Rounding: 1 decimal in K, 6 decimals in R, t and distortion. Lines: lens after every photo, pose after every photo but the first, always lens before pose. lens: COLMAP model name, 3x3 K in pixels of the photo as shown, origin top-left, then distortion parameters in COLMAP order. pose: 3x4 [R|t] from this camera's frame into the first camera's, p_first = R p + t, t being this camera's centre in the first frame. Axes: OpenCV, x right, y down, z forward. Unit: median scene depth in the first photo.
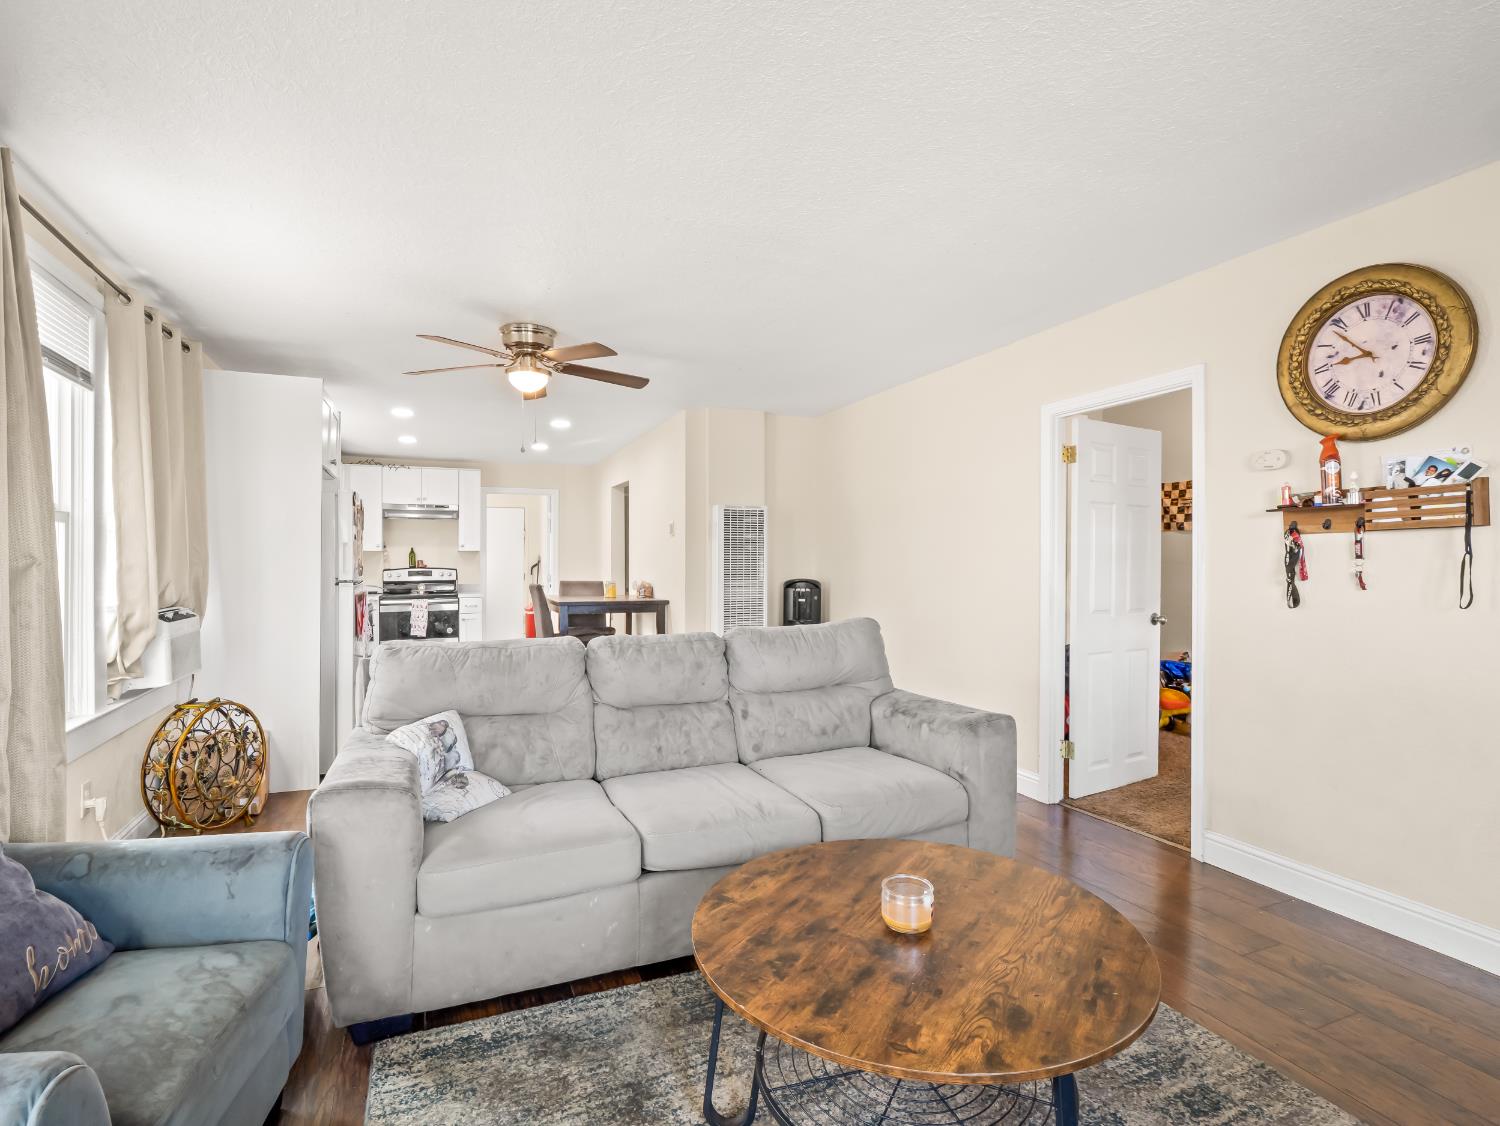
lens RADIAL K [[751.4, 0, 759.4], [0, 751.4, 565.7], [0, 0, 1]] dist [-0.015246, -0.001243]
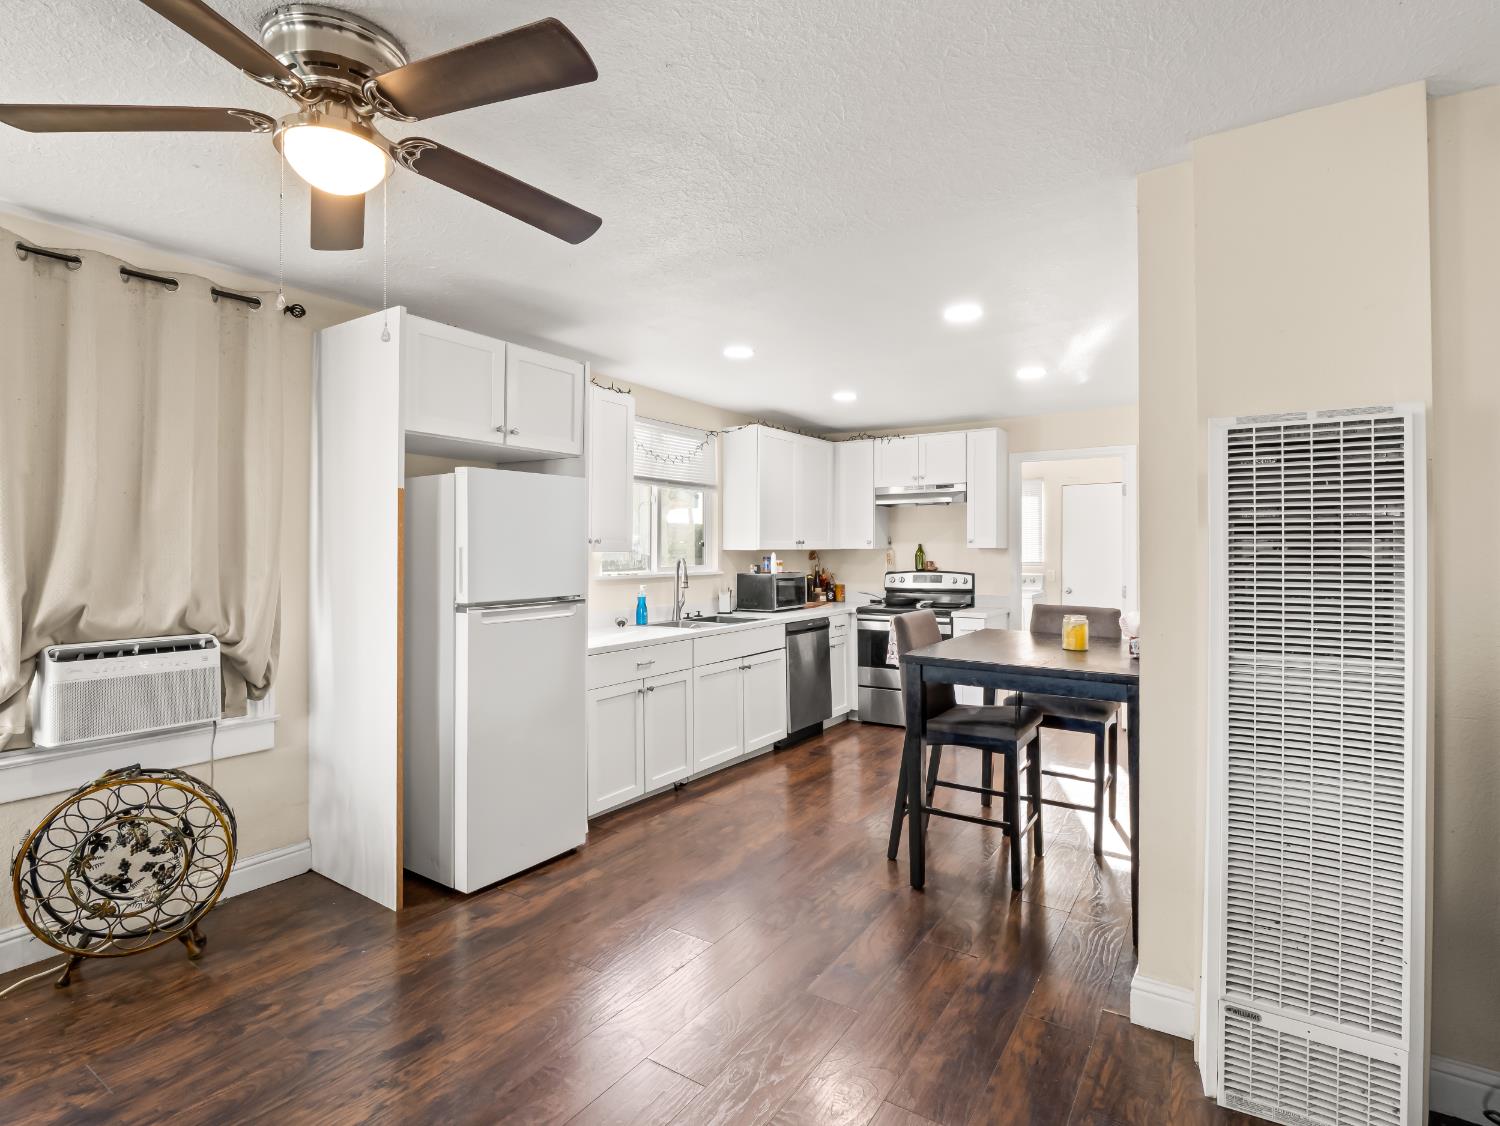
lens RADIAL K [[752.1, 0, 747.8], [0, 752.1, 556.7], [0, 0, 1]] dist [-0.006028, -0.001294]
pose [[0.538279, 0.006672, -0.842740, 0.079411], [-0.003212, 0.999978, 0.005865, -0.015822], [0.842761, -0.000451, 0.538288, 0.467432]]
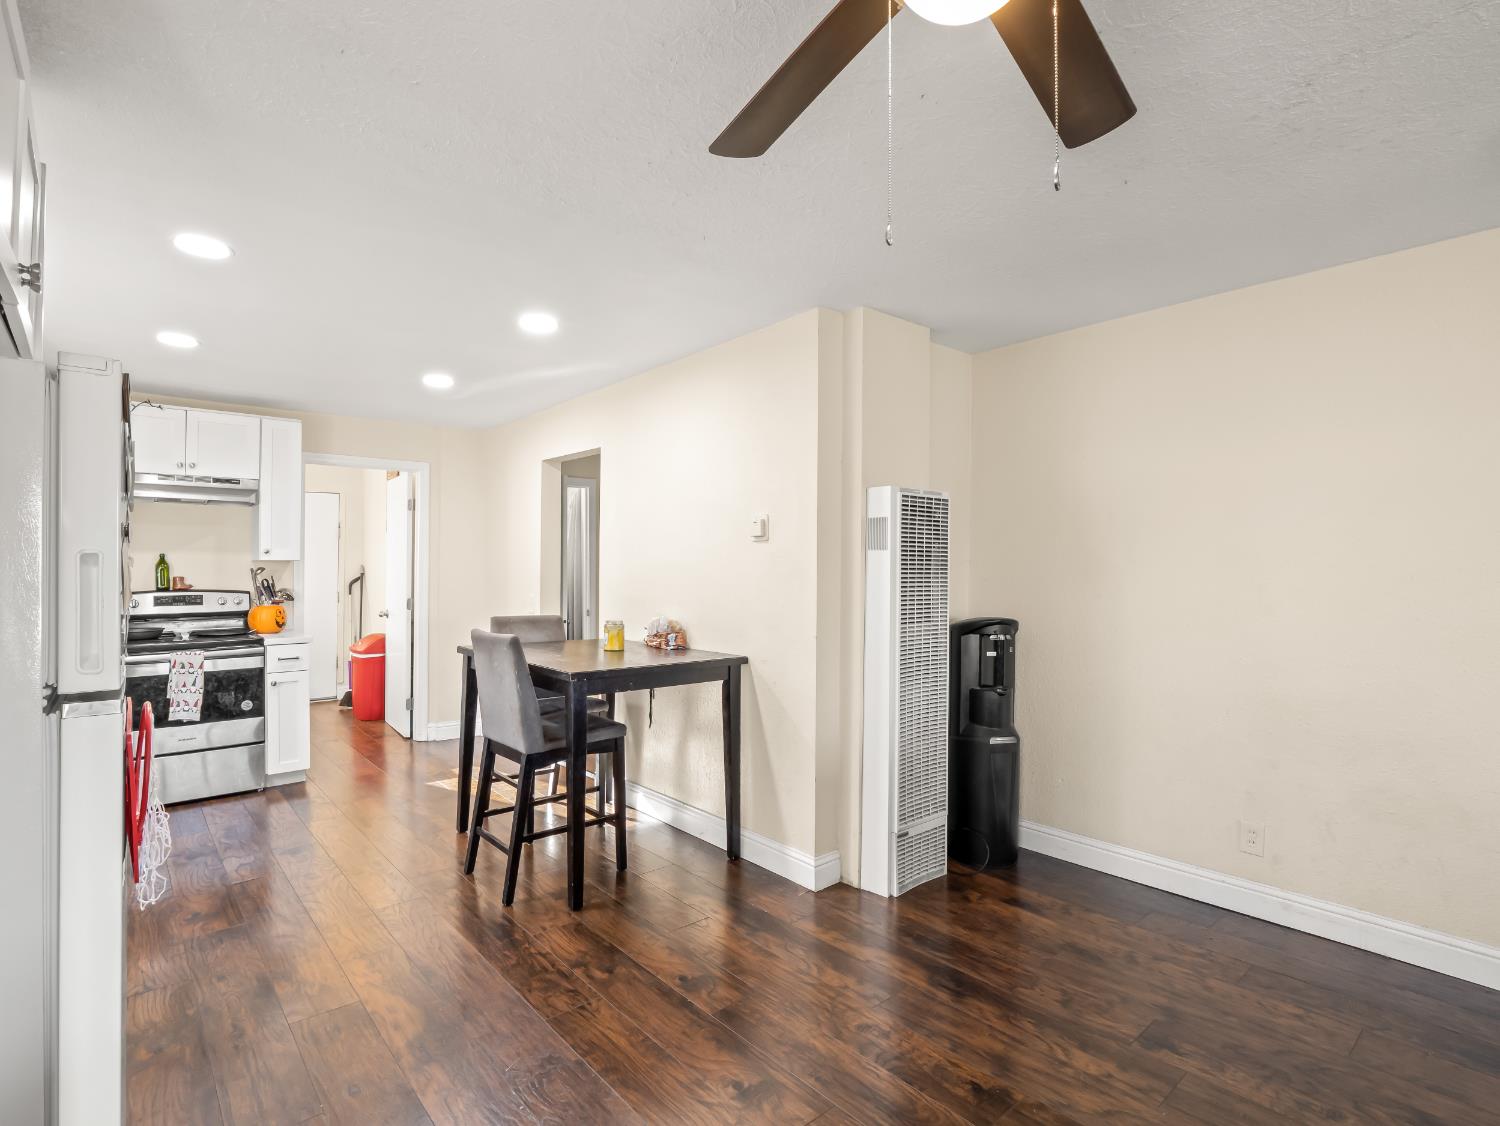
lens RADIAL K [[751.4, 0, 737.5], [0, 751.4, 563.7], [0, 0, 1]] dist [-0.015246, -0.001243]
pose [[0.957406, 0.006168, 0.288679, -0.224986], [-0.003802, 0.999954, -0.008757, -0.014160], [-0.288720, 0.007286, 0.957386, 0.367136]]
